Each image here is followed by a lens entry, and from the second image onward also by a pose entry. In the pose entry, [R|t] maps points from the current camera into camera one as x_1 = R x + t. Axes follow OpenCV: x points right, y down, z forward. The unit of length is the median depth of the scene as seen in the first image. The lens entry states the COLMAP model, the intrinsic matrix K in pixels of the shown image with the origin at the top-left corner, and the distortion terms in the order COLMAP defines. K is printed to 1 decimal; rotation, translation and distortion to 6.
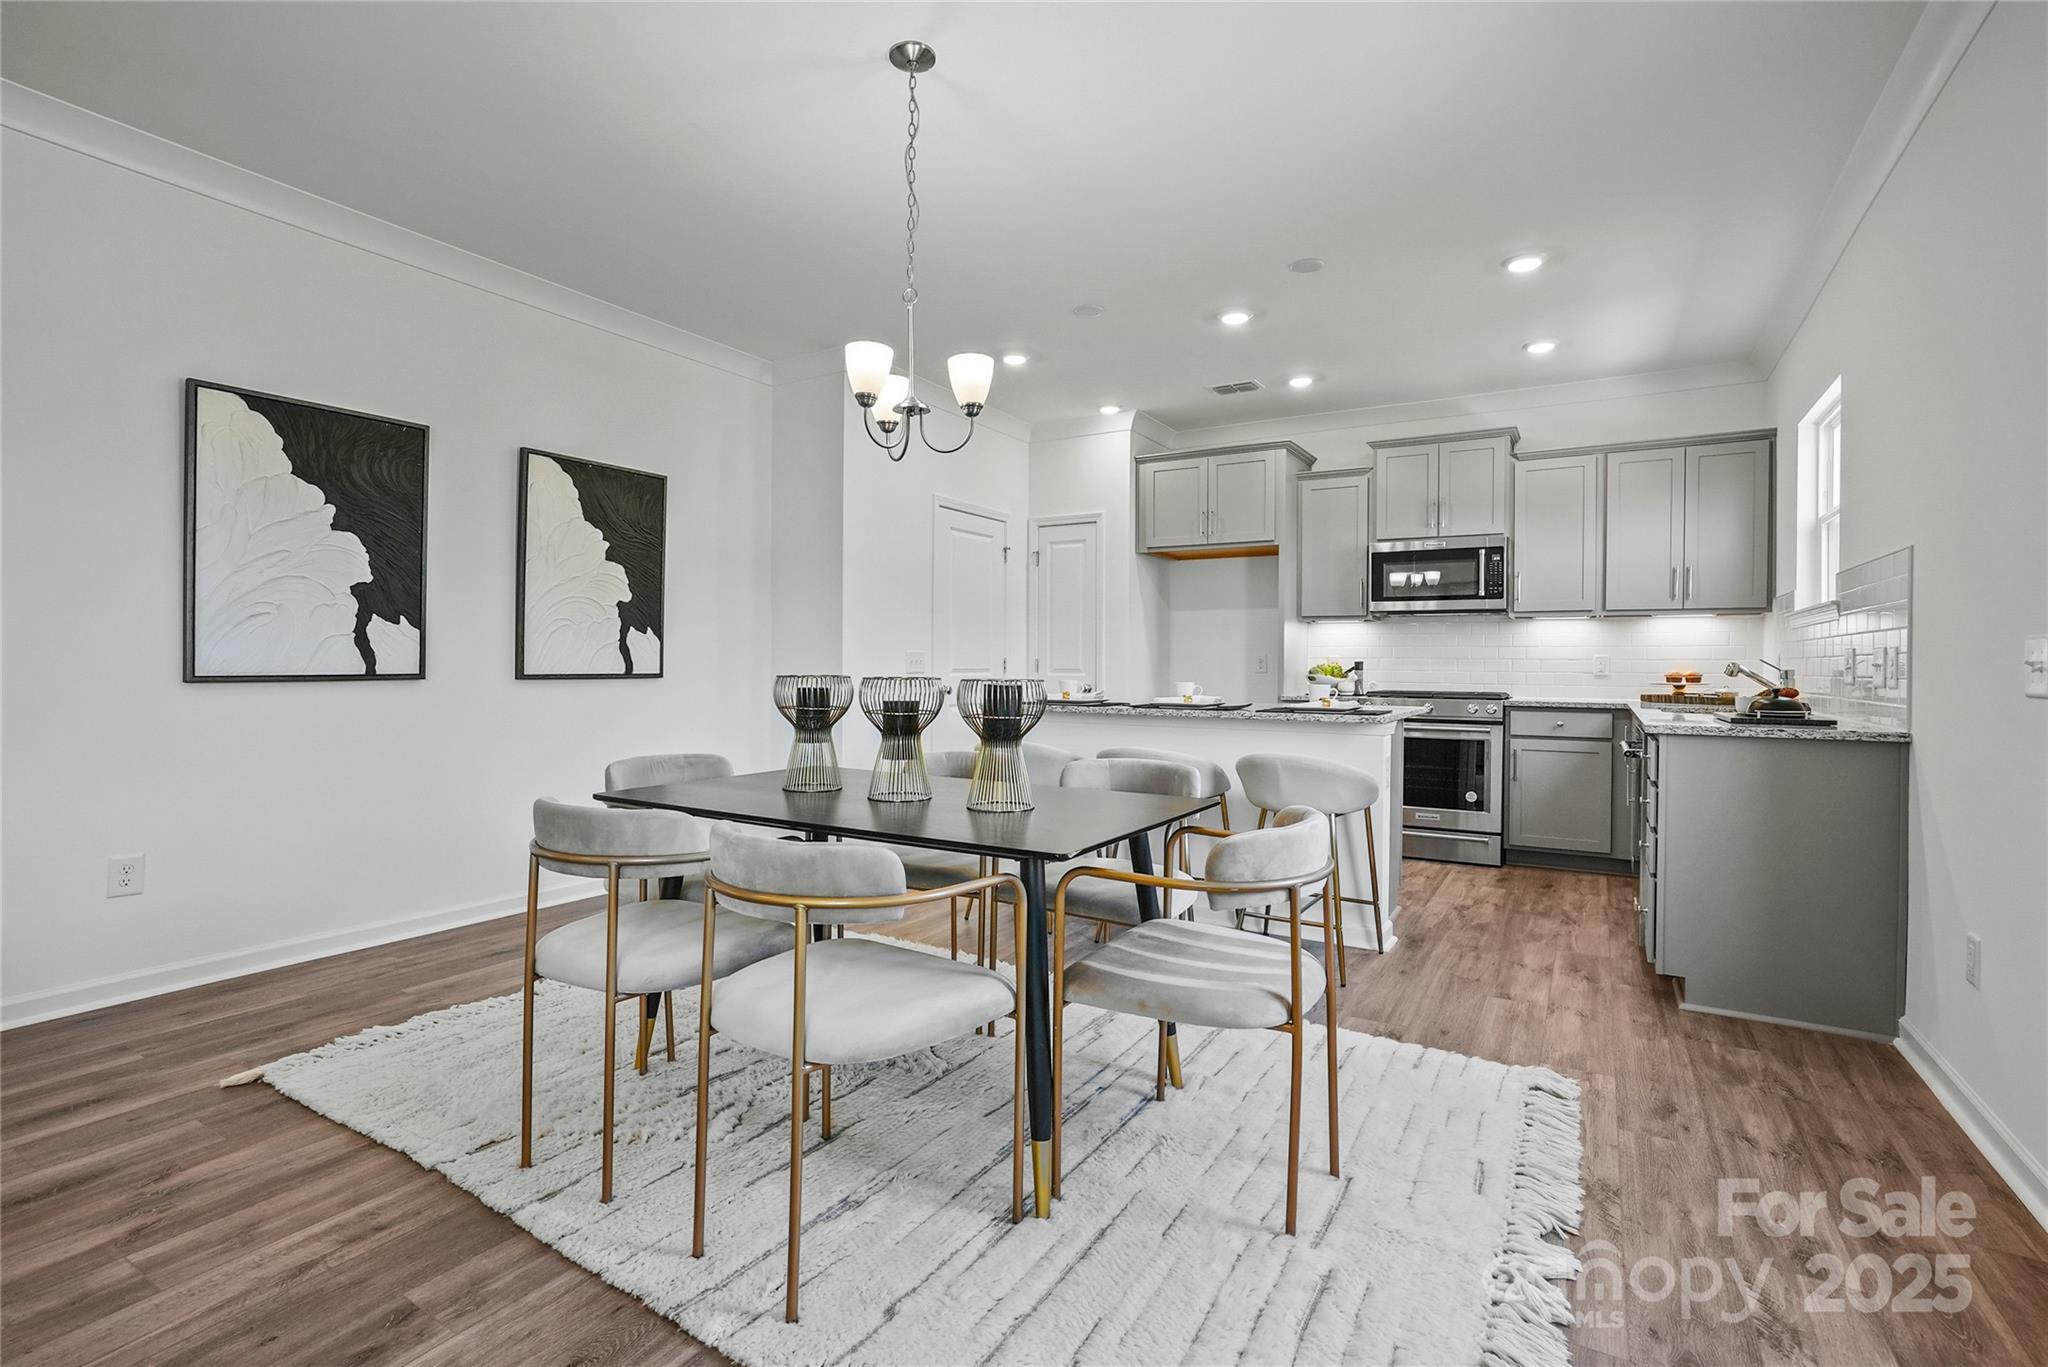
lens RADIAL K [[971.6, 0, 1026.2], [0, 971.6, 657.1], [0, 0, 1]] dist [0.021232, 0.000109]
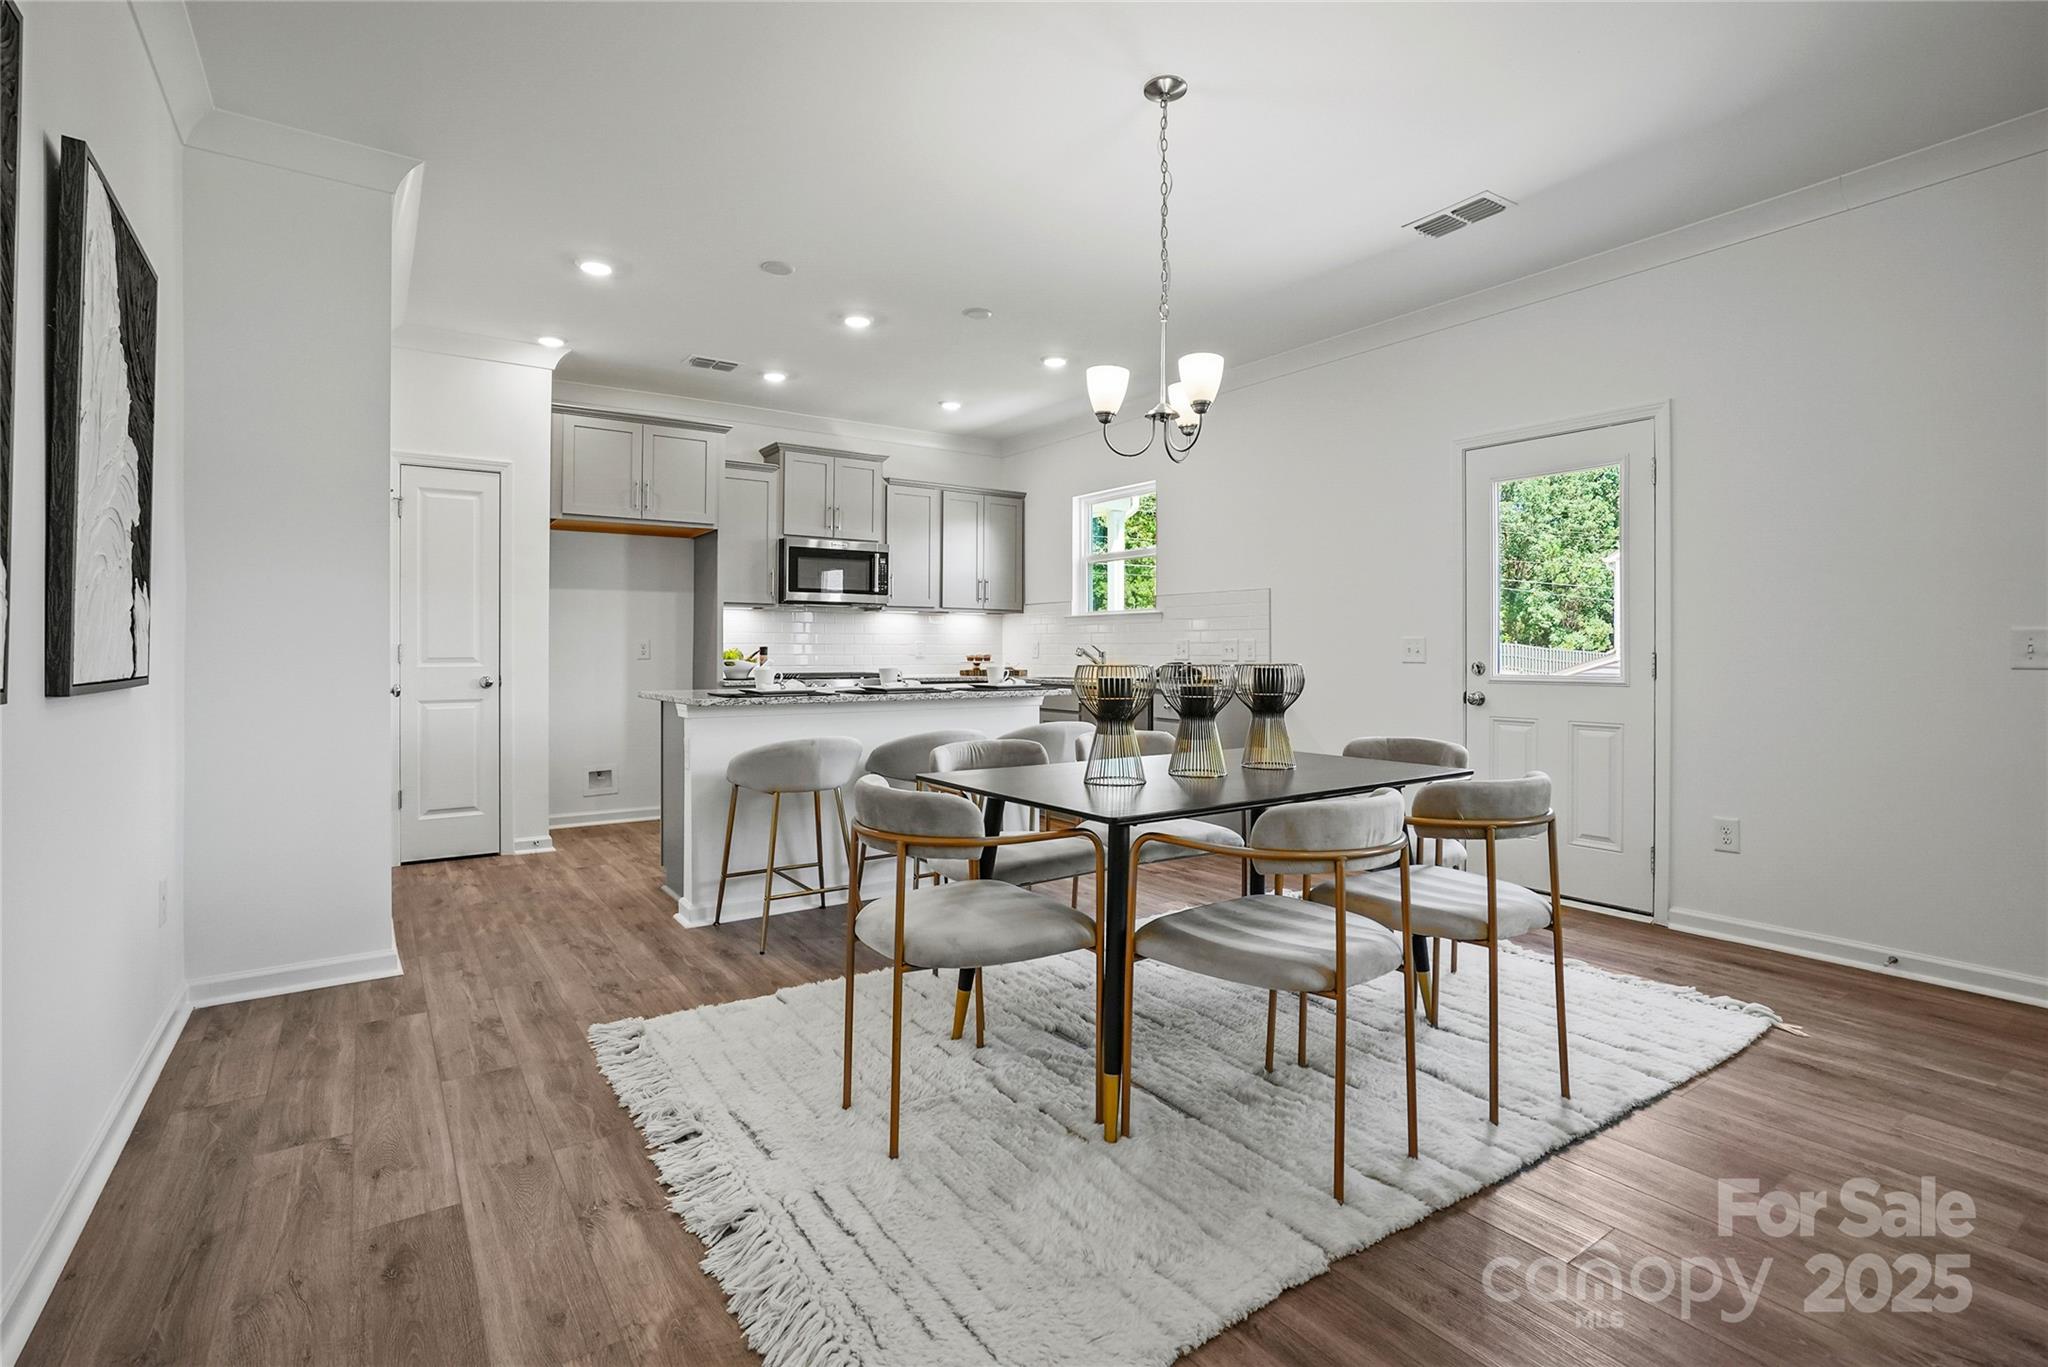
lens RADIAL K [[971.6, 0, 1026.2], [0, 971.6, 657.1], [0, 0, 1]] dist [0.021232, 0.000109]
pose [[0.433936, -0.013993, 0.900835, -0.565991], [-0.001397, 0.999868, 0.016205, -0.002198], [-0.900942, -0.008291, 0.433859, 0.321977]]
